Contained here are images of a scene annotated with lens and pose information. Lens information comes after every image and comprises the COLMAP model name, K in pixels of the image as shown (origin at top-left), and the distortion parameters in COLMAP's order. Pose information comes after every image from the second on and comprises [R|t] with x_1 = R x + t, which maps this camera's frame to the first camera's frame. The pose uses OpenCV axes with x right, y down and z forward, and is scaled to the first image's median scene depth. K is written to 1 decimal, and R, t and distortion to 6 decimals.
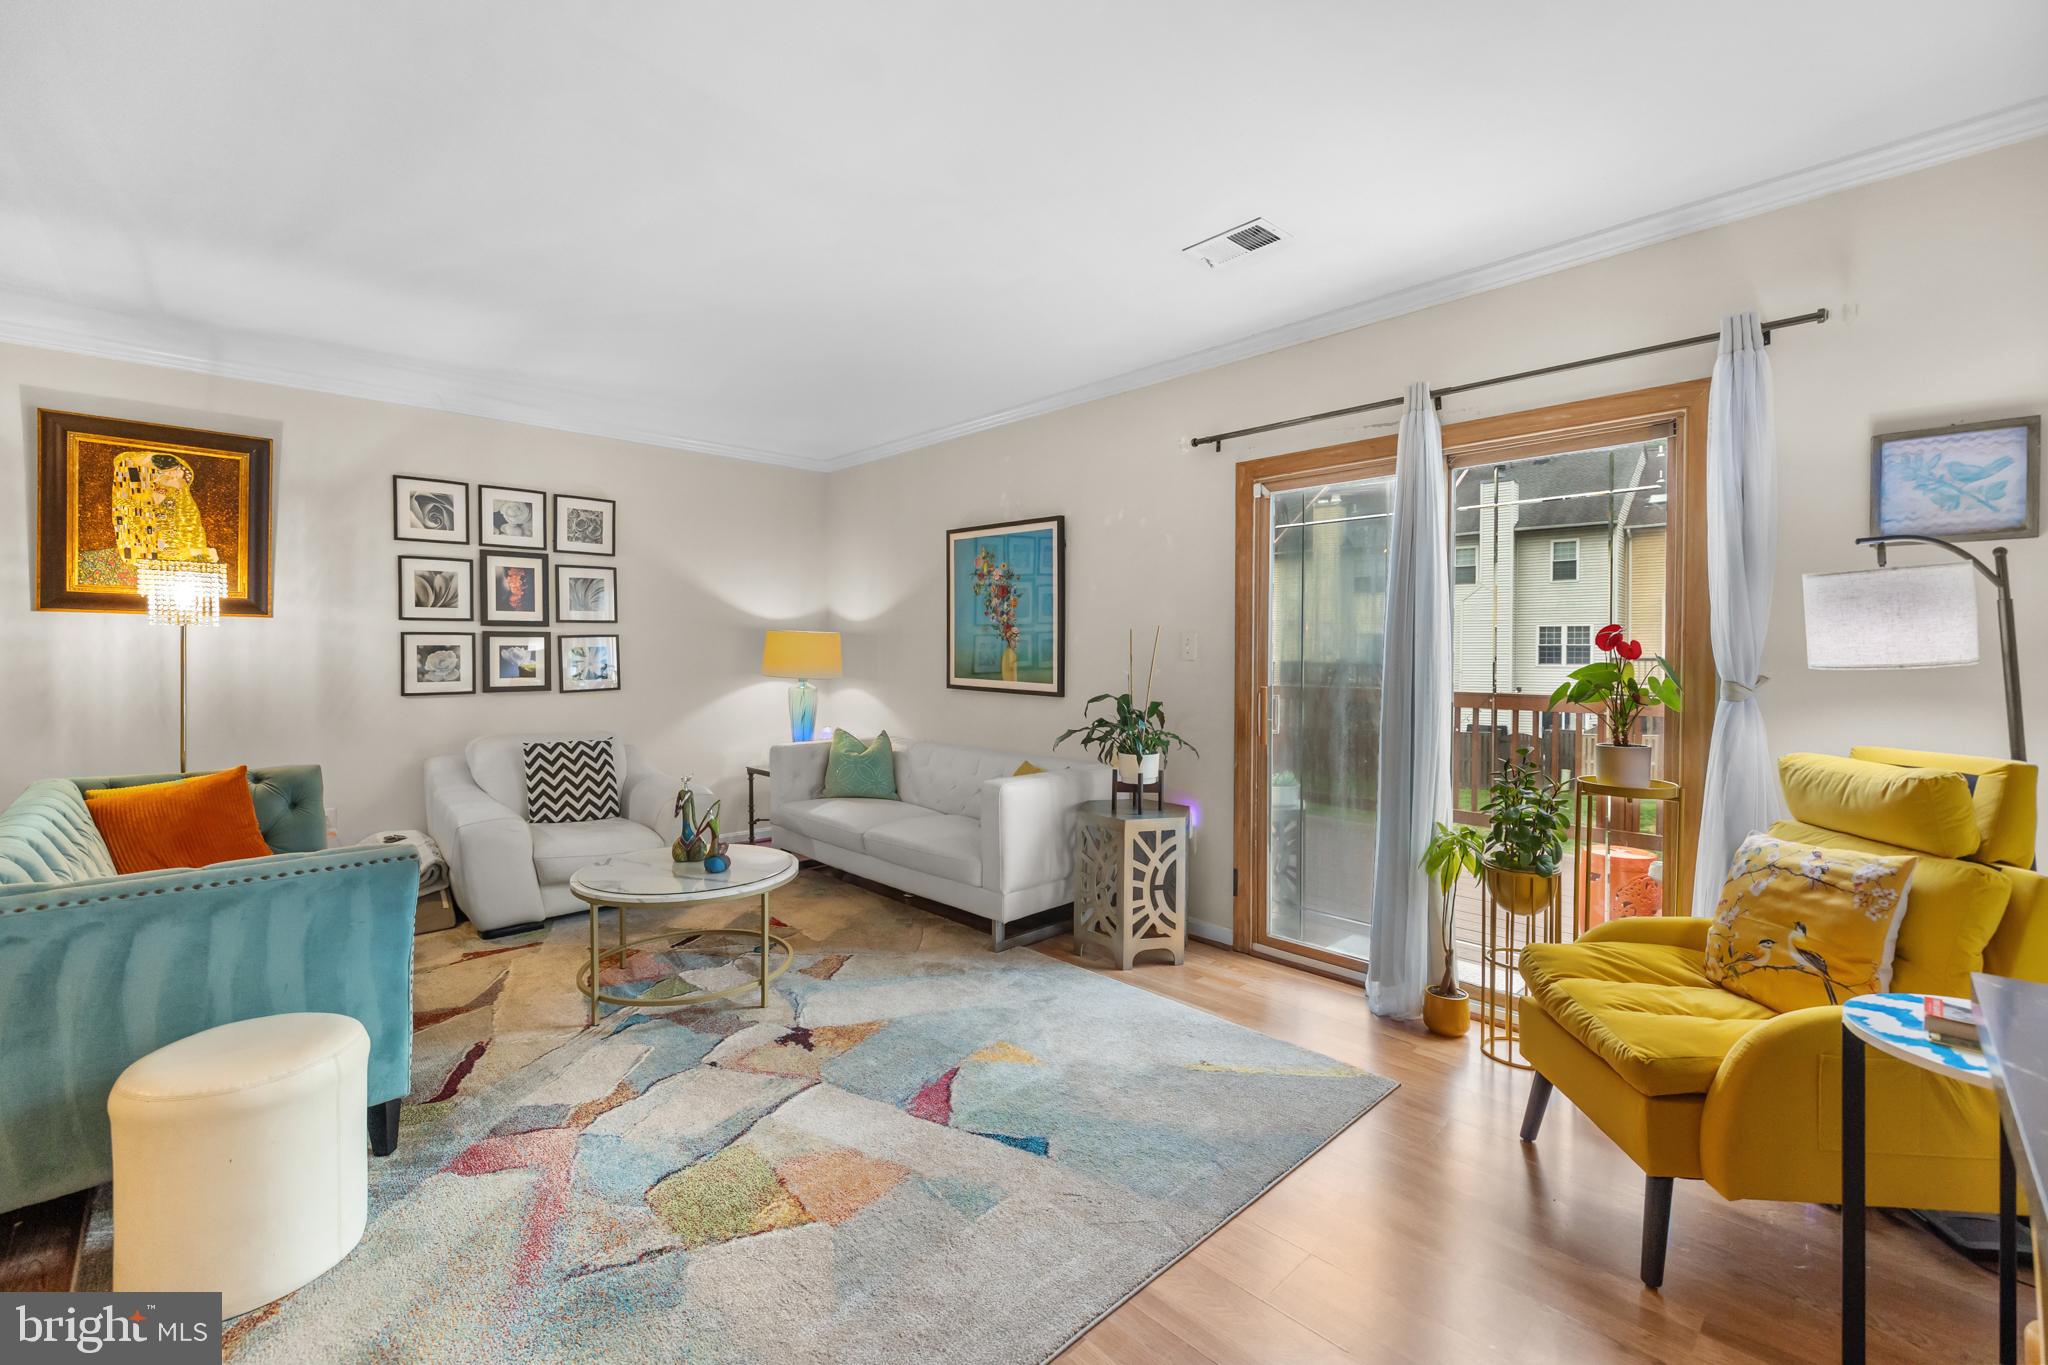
lens RADIAL K [[868.7, 0, 1017.7], [0, 868.7, 662.1], [0, 0, 1]] dist [0.002472, 0.000245]
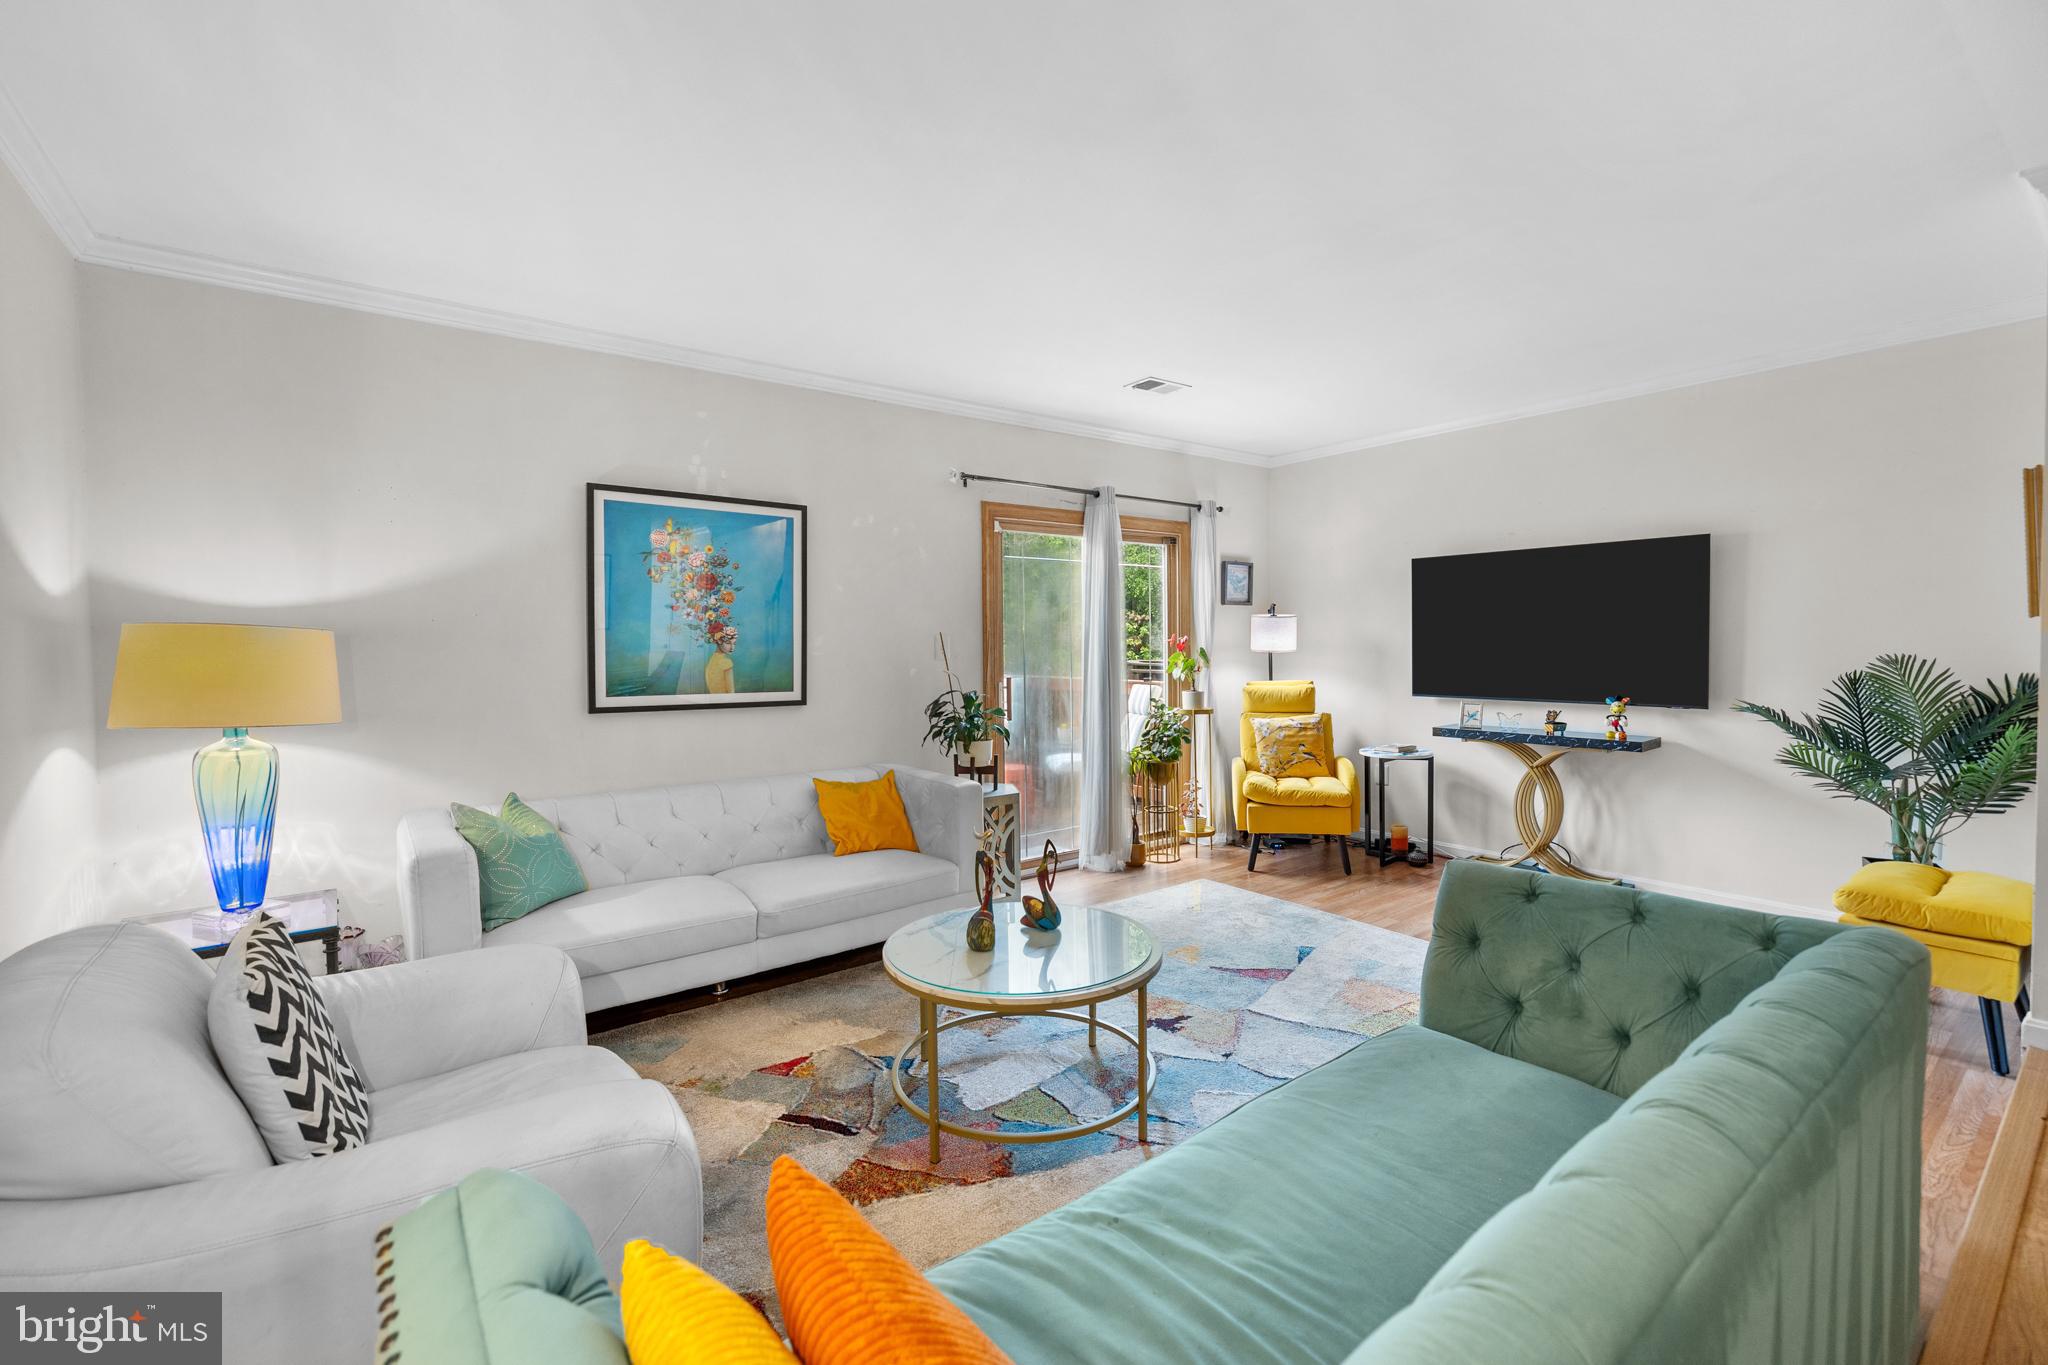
lens RADIAL K [[869.4, 0, 1029.9], [0, 869.4, 663.0], [0, 0, 1]] dist [0.001135, 0.000069]
pose [[0.104366, -0.030401, 0.994074, -0.848745], [0.025848, 0.999278, 0.027846, -0.023502], [-0.994203, 0.022788, 0.105076, 0.681007]]
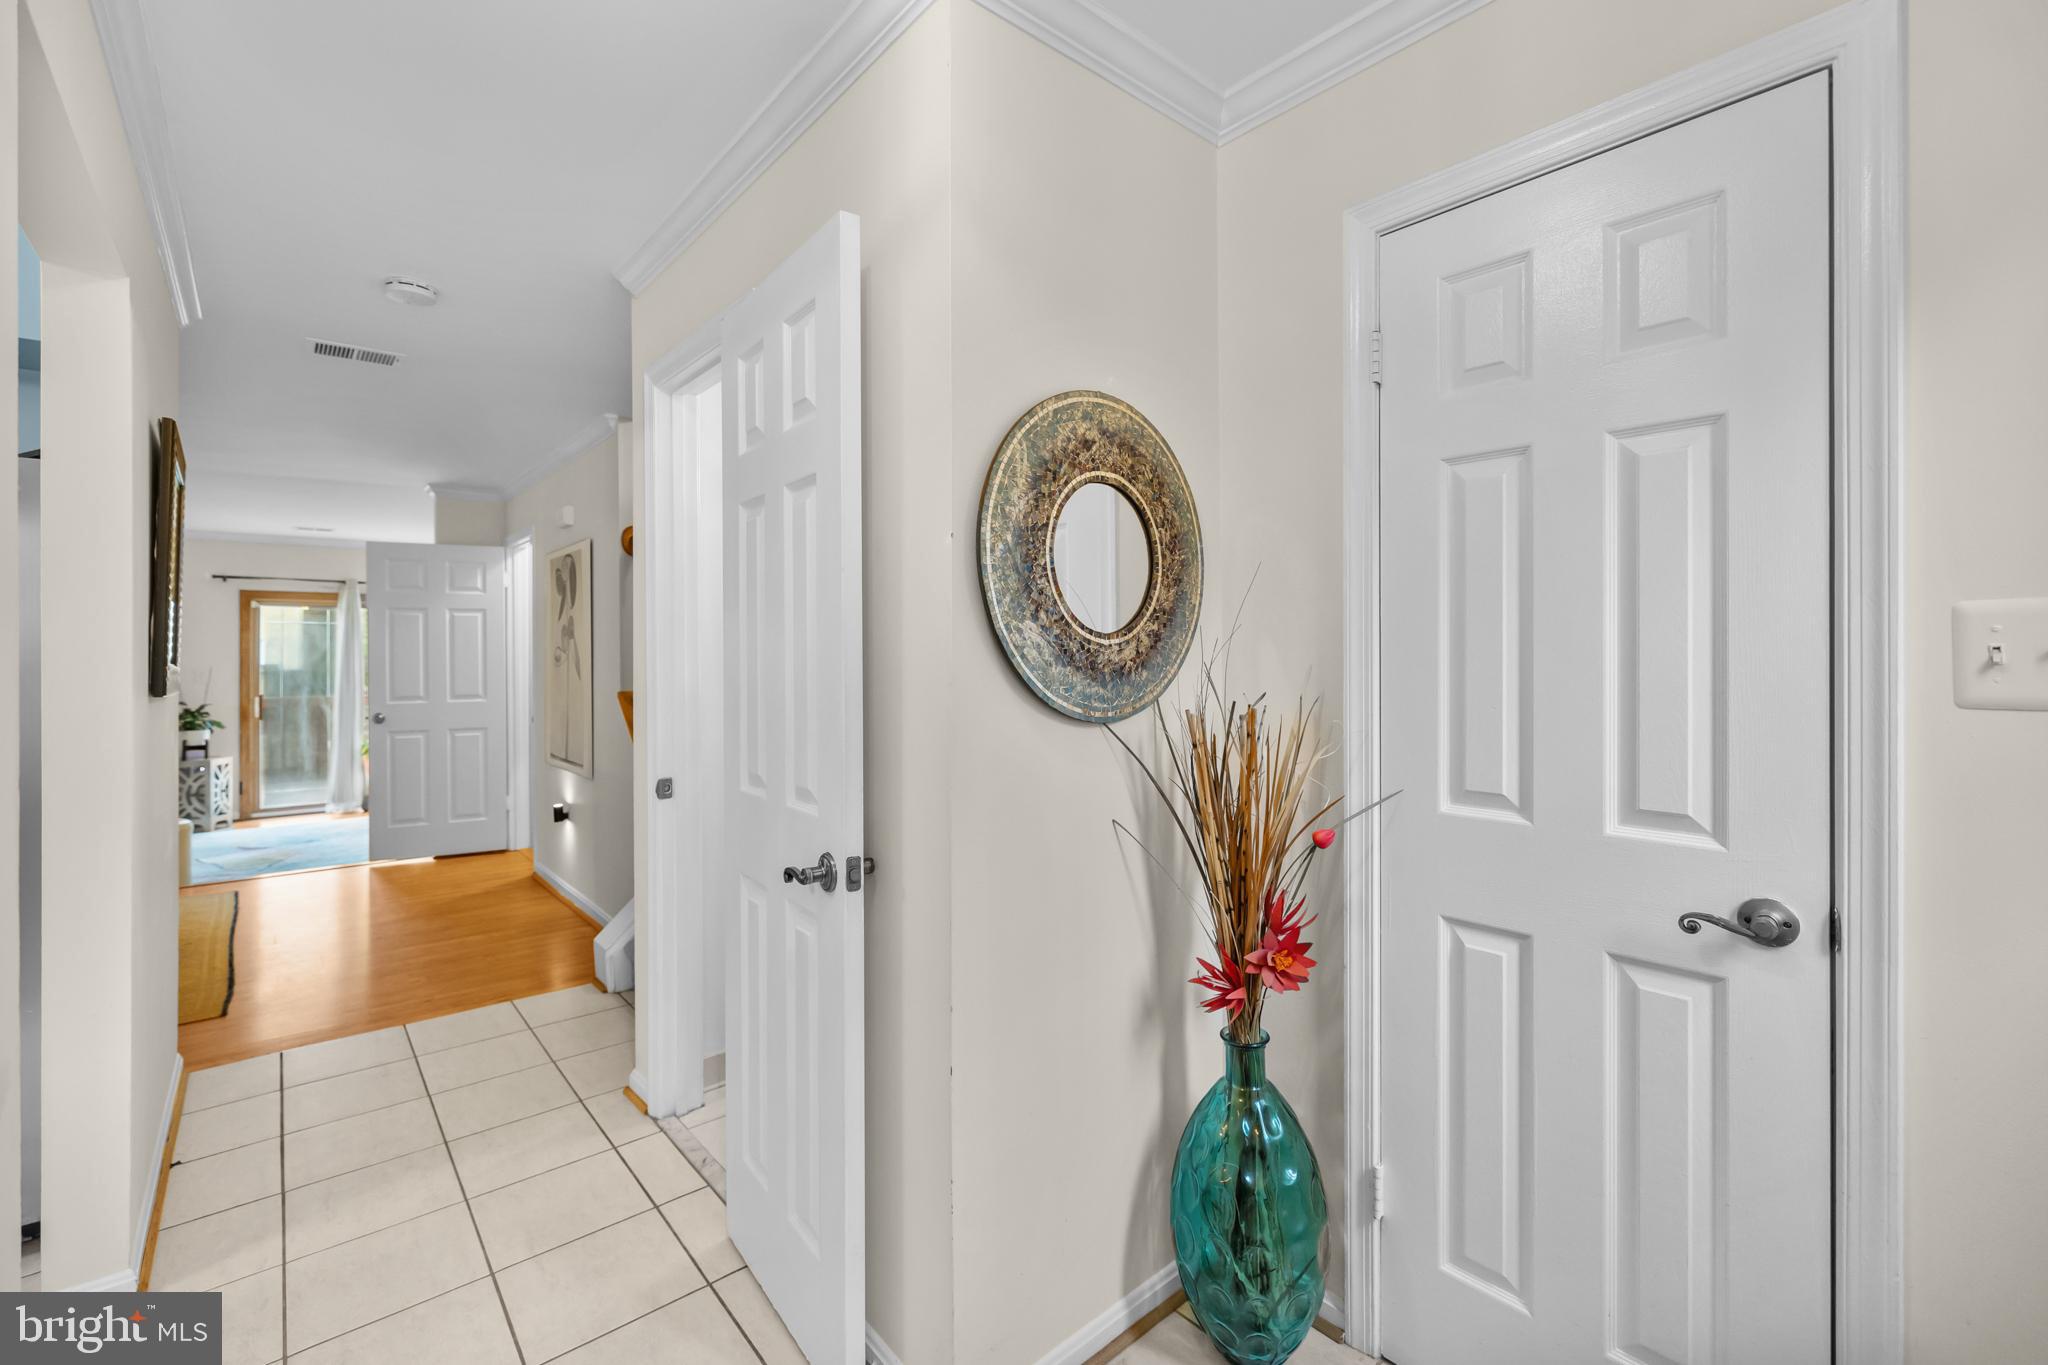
lens RADIAL K [[892.5, 0, 1014.9], [0, 892.5, 649.9], [0, 0, 1]] dist [0.003428, 0.000139]
pose [[0.060038, -0.000118, 0.998196, -1.538767], [0.019512, 0.999809, -0.001055, -0.036425], [-0.998005, 0.019540, 0.060029, -0.864347]]
